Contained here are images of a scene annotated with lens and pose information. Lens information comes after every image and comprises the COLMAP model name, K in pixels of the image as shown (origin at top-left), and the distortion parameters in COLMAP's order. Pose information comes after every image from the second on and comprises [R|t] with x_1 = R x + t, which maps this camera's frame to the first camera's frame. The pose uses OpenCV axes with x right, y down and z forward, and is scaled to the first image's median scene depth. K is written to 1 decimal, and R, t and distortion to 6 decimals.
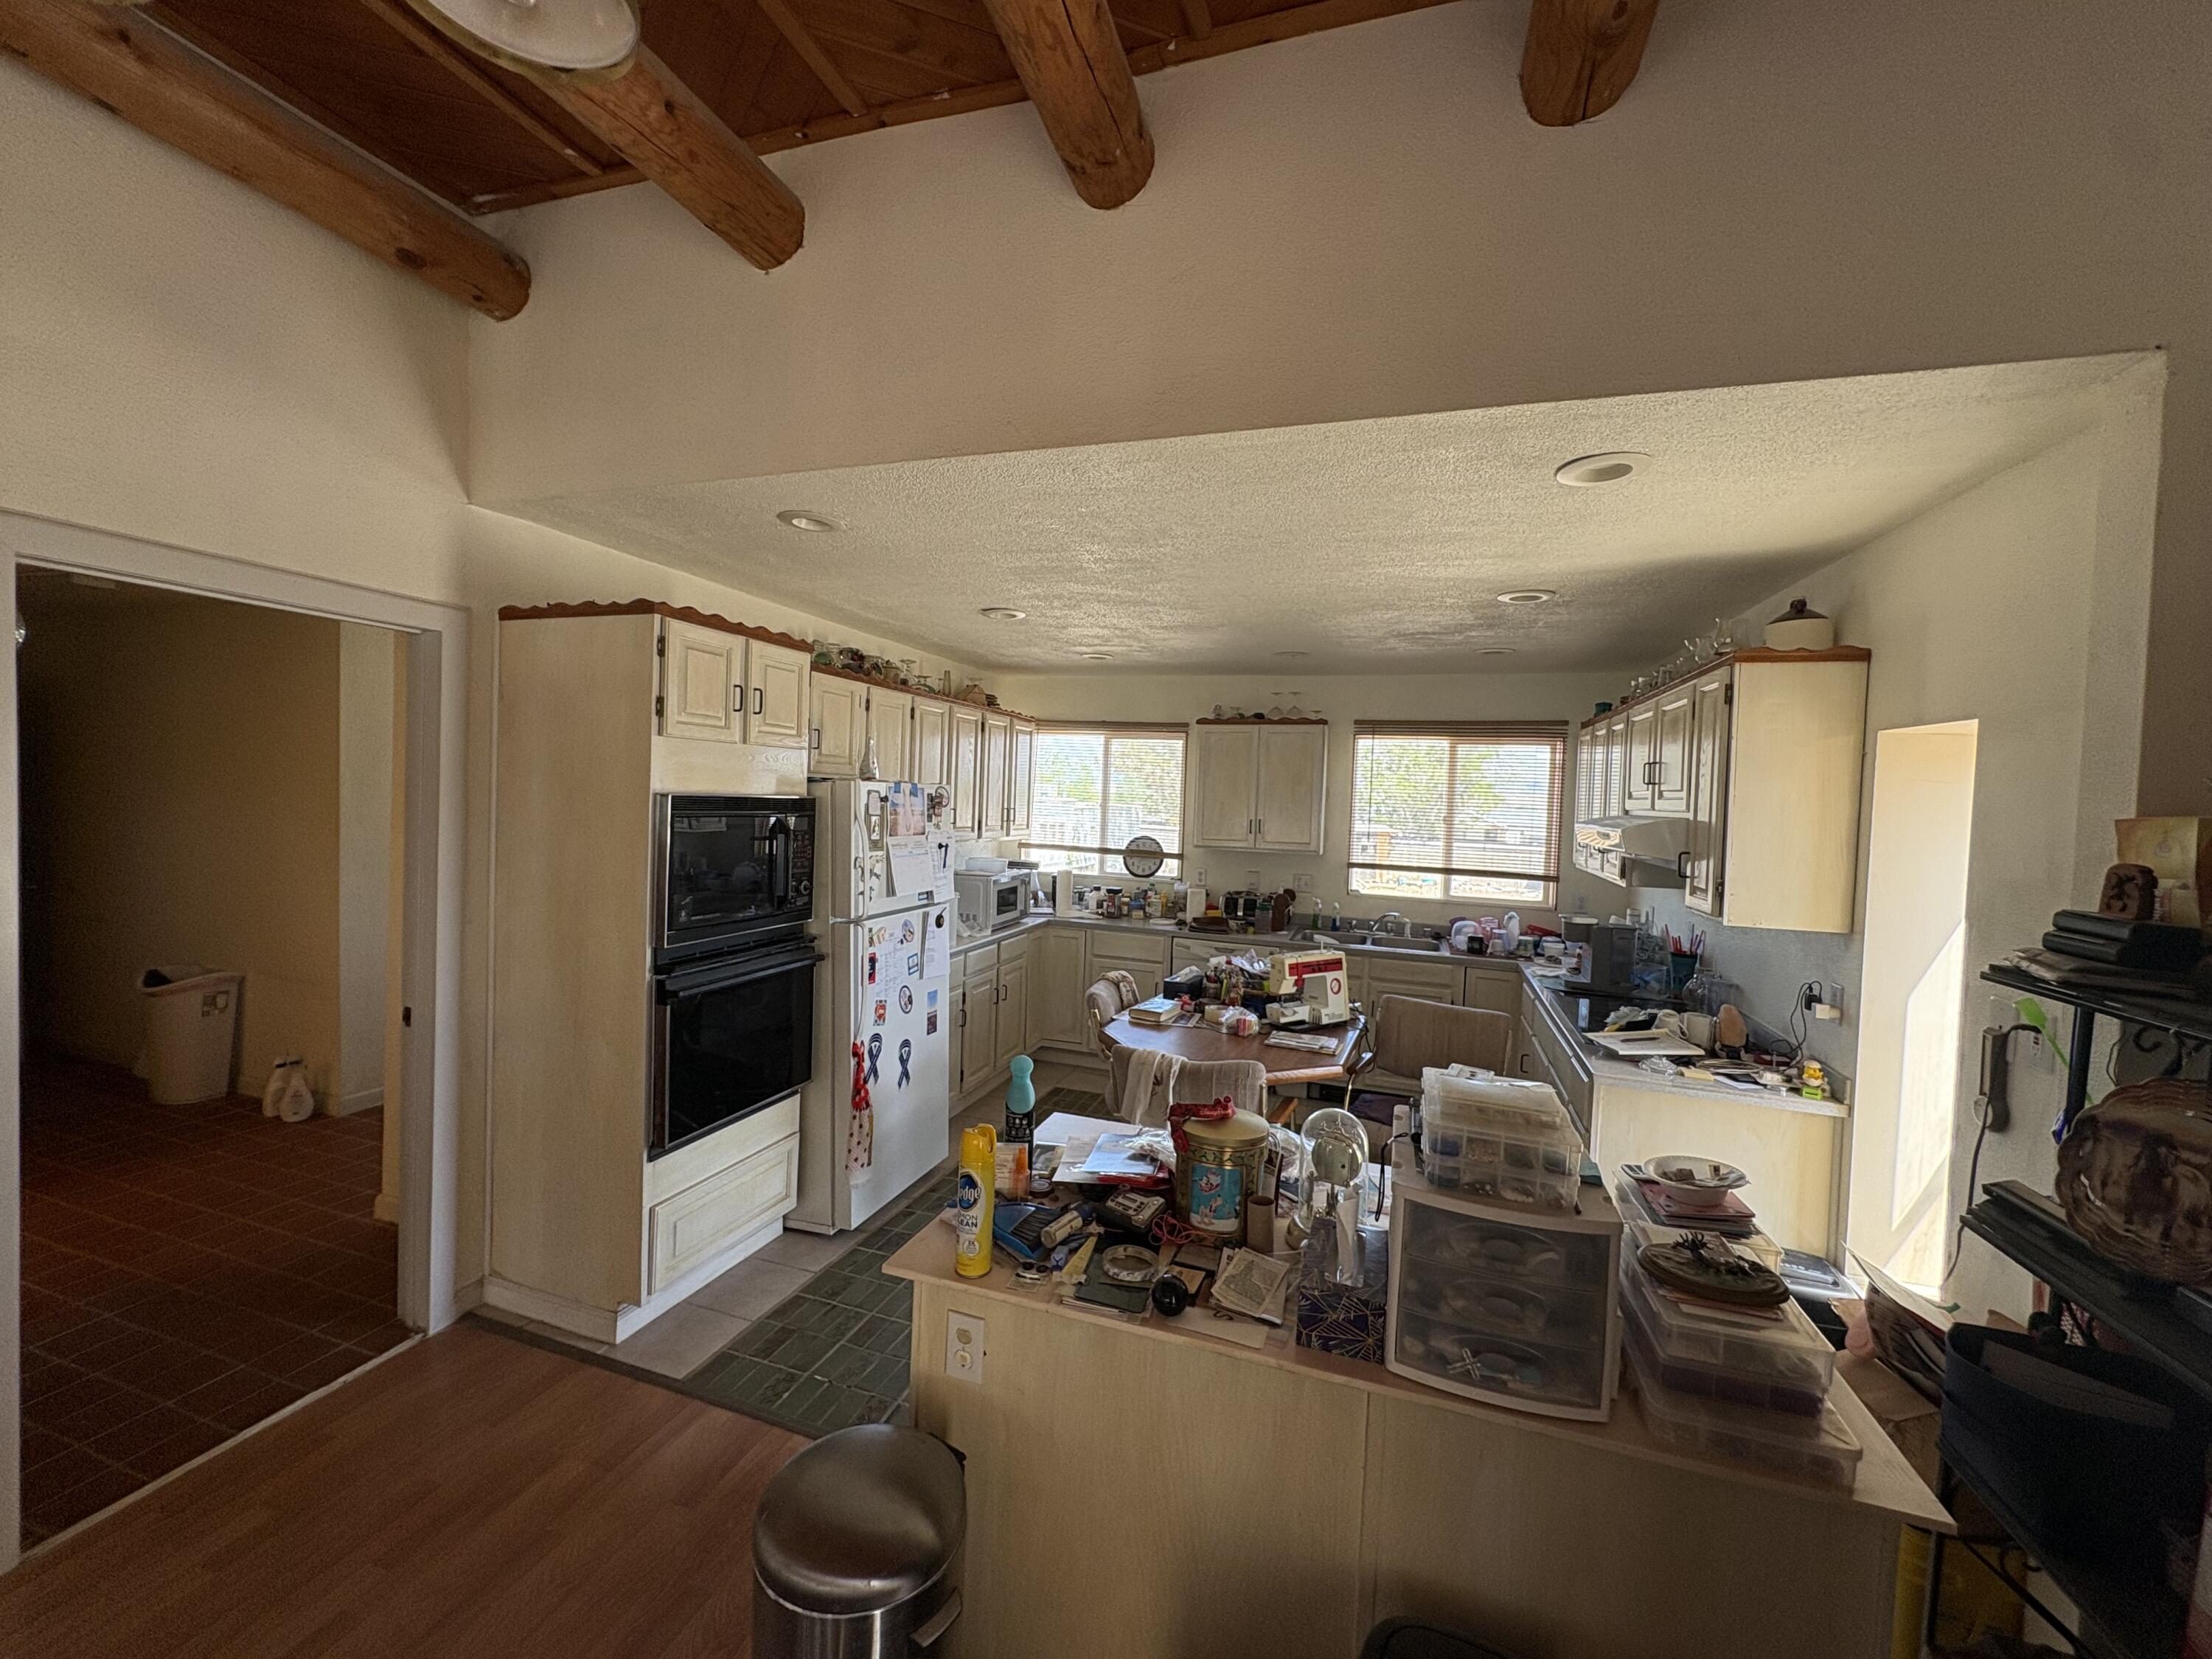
lens RADIAL K [[884.2, 0, 1097.4], [0, 884.2, 827.3], [0, 0, 1]] dist [-0.001885, 0.000372]
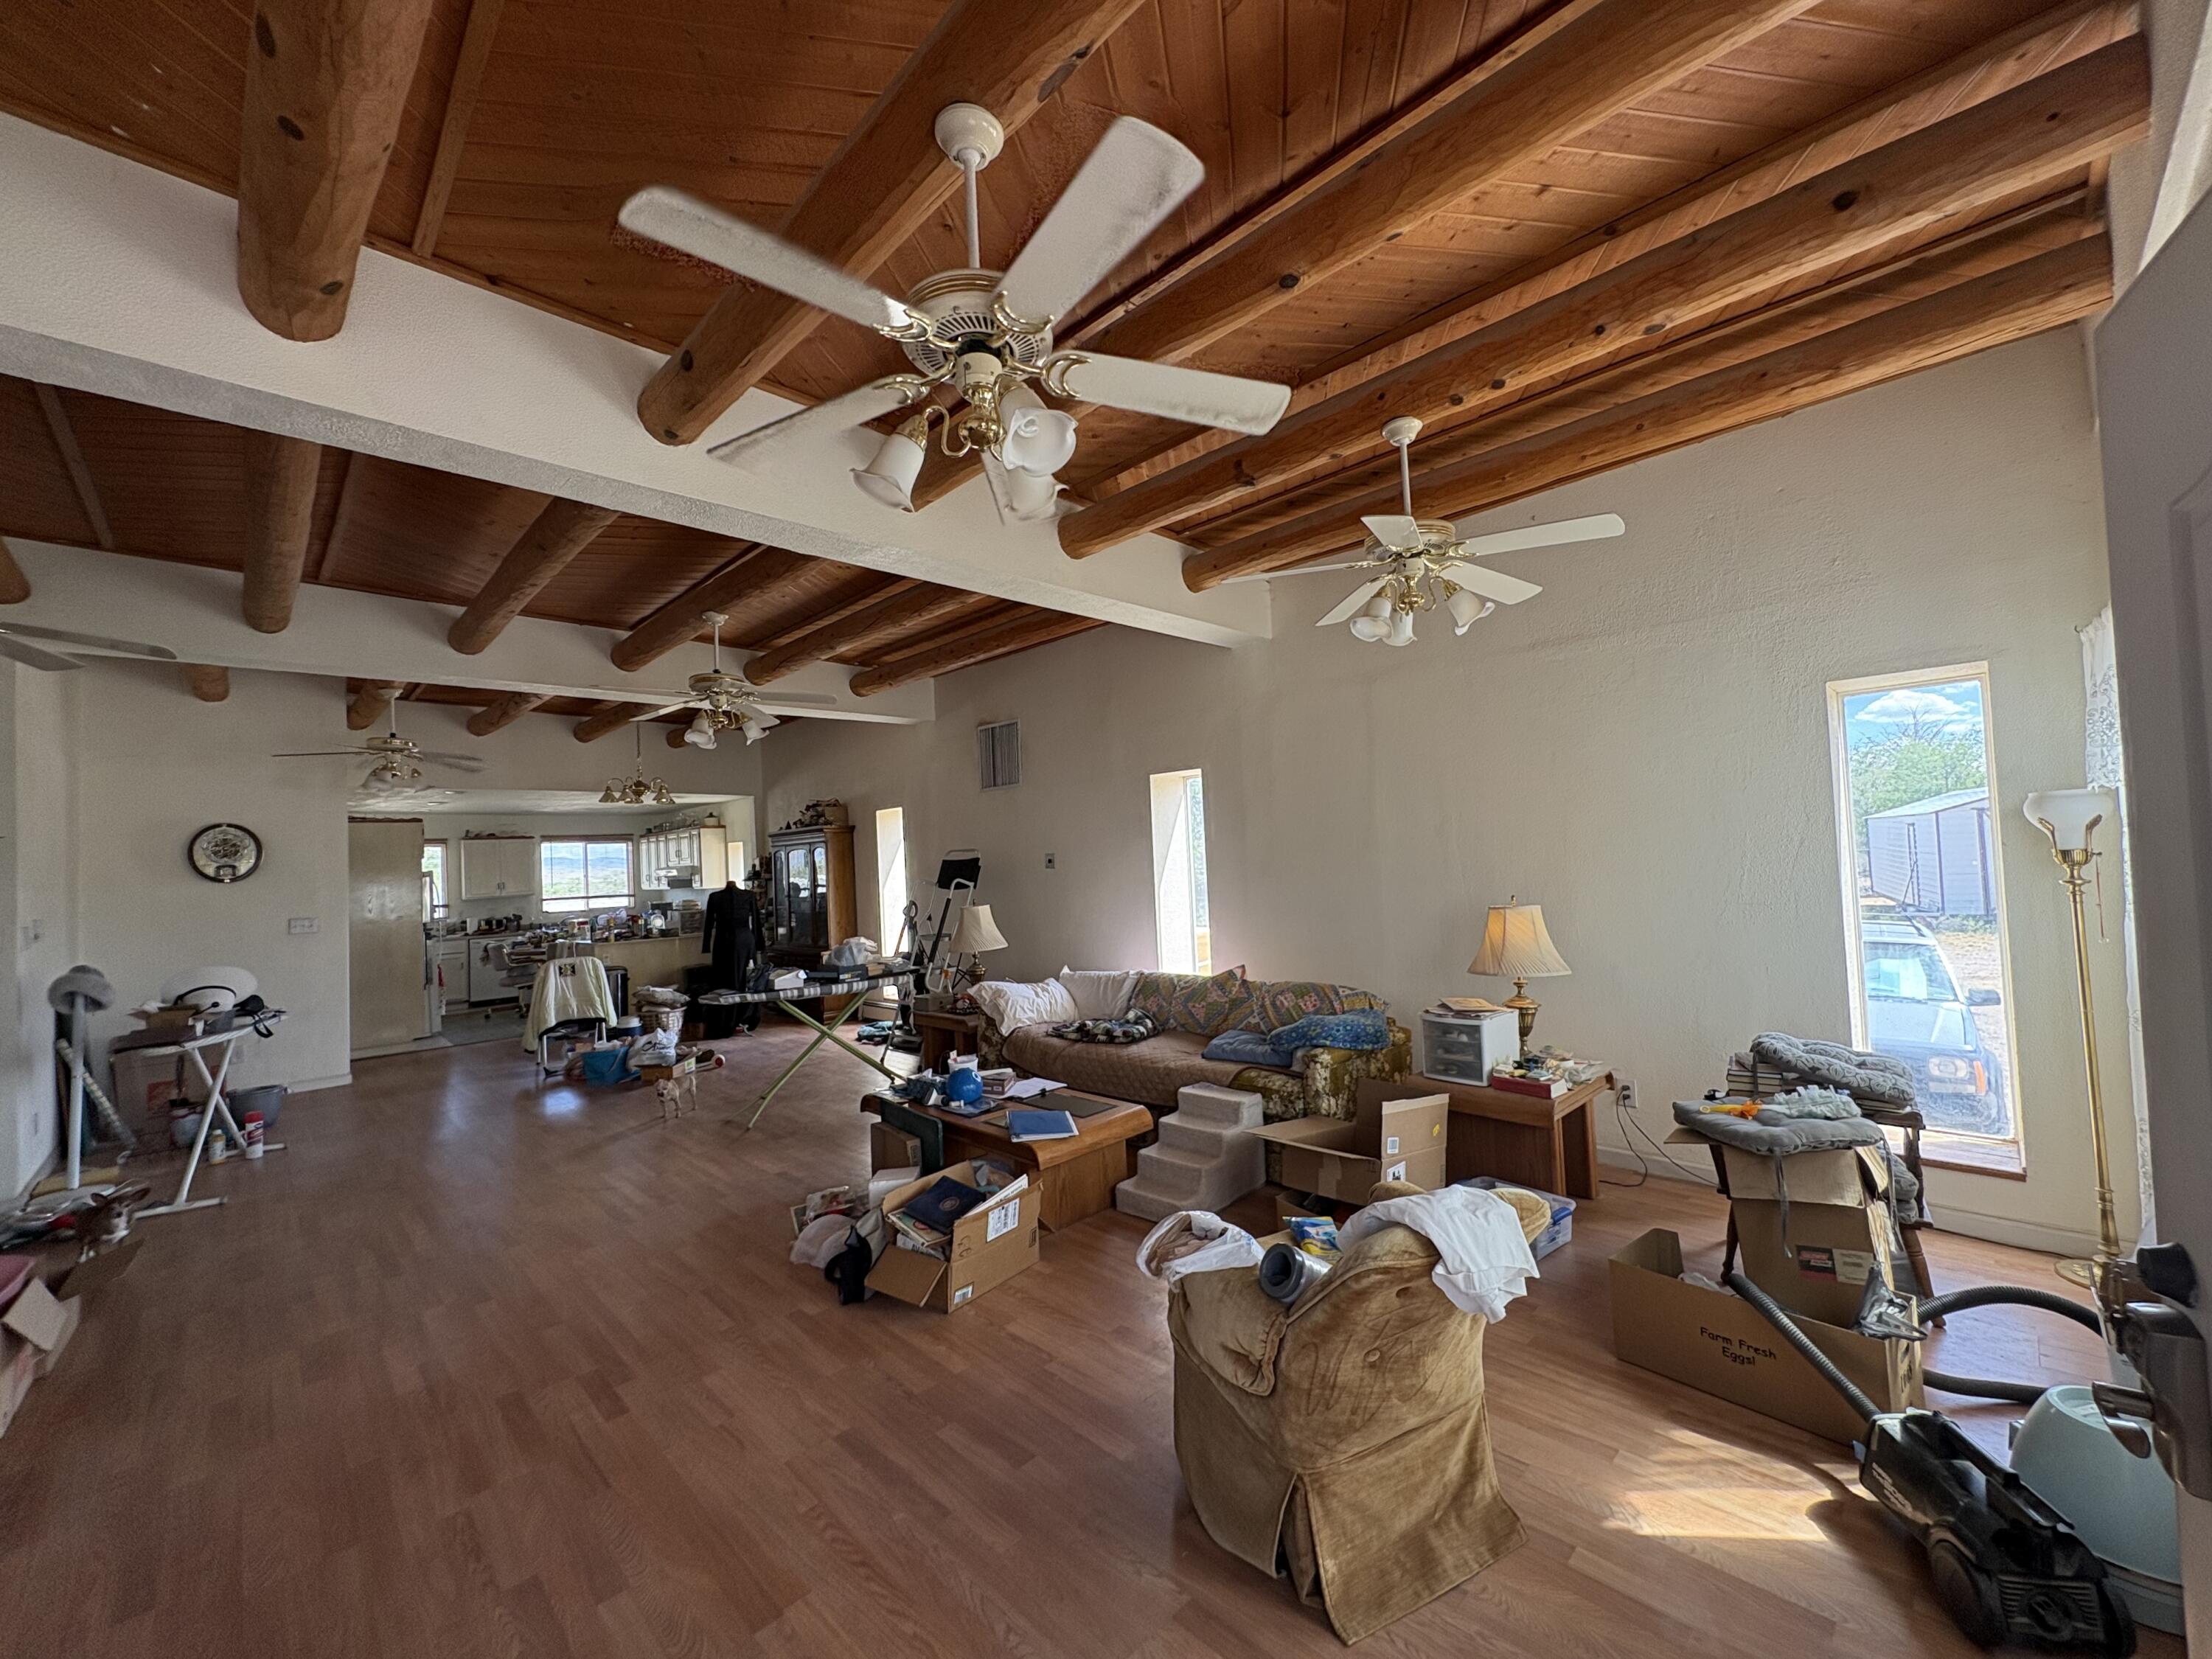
lens RADIAL K [[884.2, 0, 1098.8], [0, 884.2, 833.3], [0, 0, 1]] dist [-0.001885, 0.000372]
pose [[0.442684, -0.029389, 0.896196, -1.116511], [0.094944, 0.995381, -0.014257, 0.041549], [-0.891637, 0.091400, 0.443429, -1.290478]]
